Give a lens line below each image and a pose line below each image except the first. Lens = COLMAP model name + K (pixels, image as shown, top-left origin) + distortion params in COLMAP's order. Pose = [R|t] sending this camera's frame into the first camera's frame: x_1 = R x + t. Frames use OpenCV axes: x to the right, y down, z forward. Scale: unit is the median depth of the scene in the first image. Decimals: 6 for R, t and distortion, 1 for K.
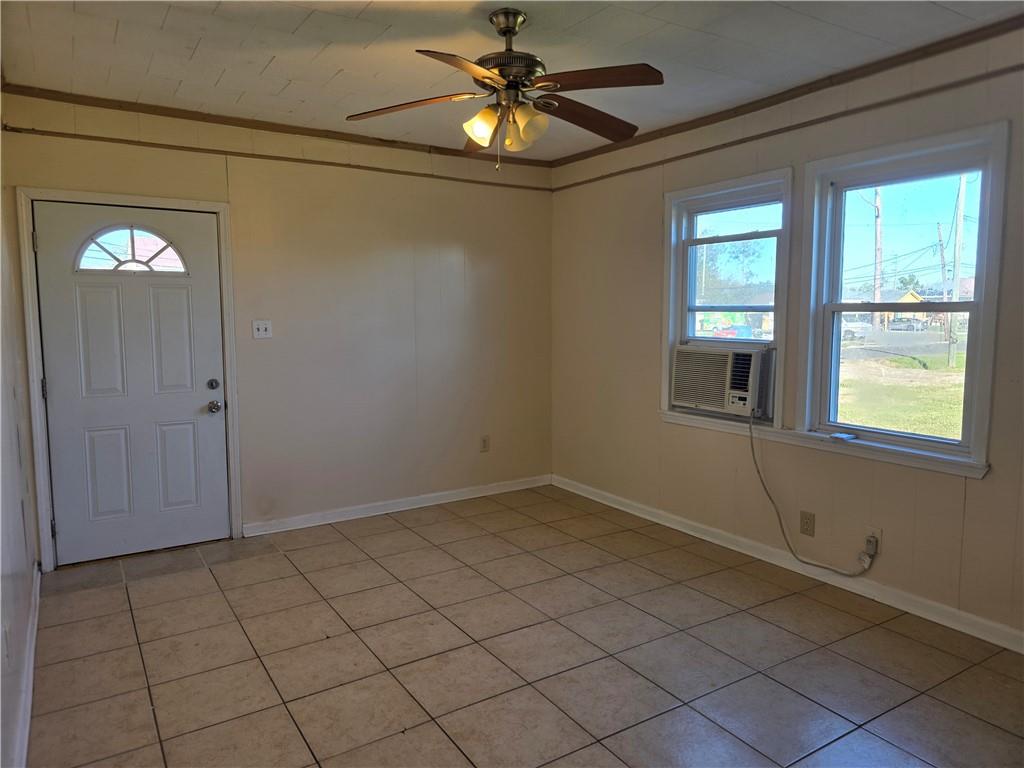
lens RADIAL K [[686.6, 0, 519.4], [0, 686.6, 380.3], [0, 0, 1]] dist [0.057487, -0.051266]
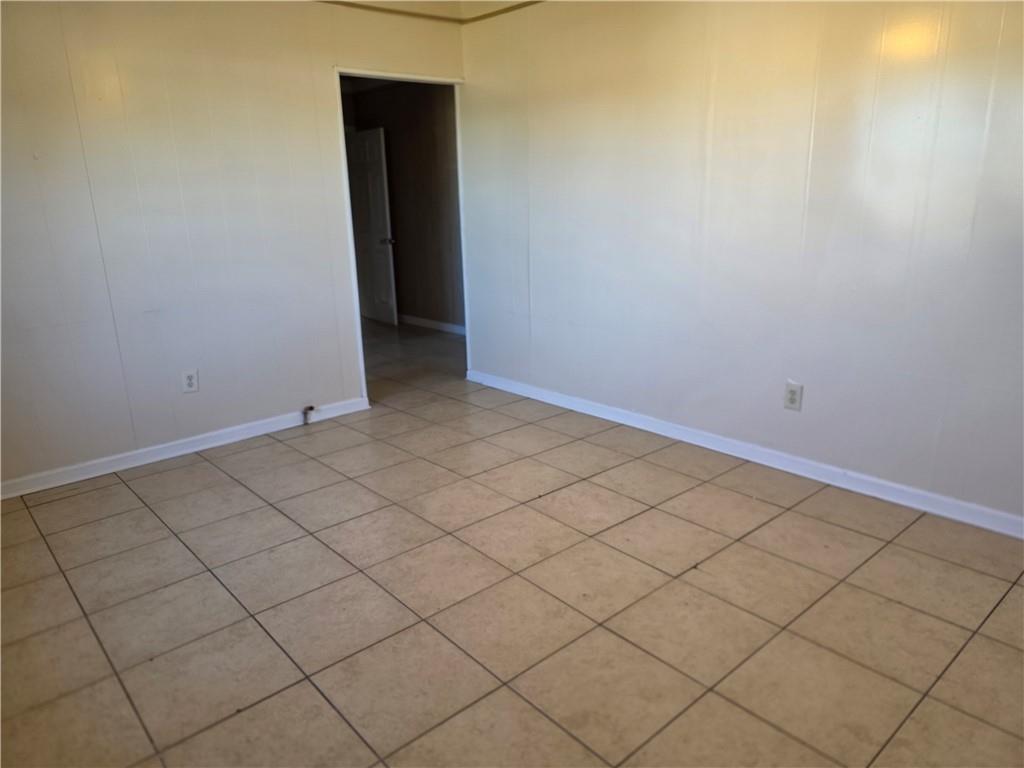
lens RADIAL K [[686.6, 0, 510.8], [0, 686.6, 382.9], [0, 0, 1]] dist [0.057487, -0.051266]
pose [[-0.989159, 0.067054, -0.130648, 0.036414], [0.015138, 0.931486, 0.363462, -0.137880], [0.146068, 0.357544, -0.922403, 1.594046]]
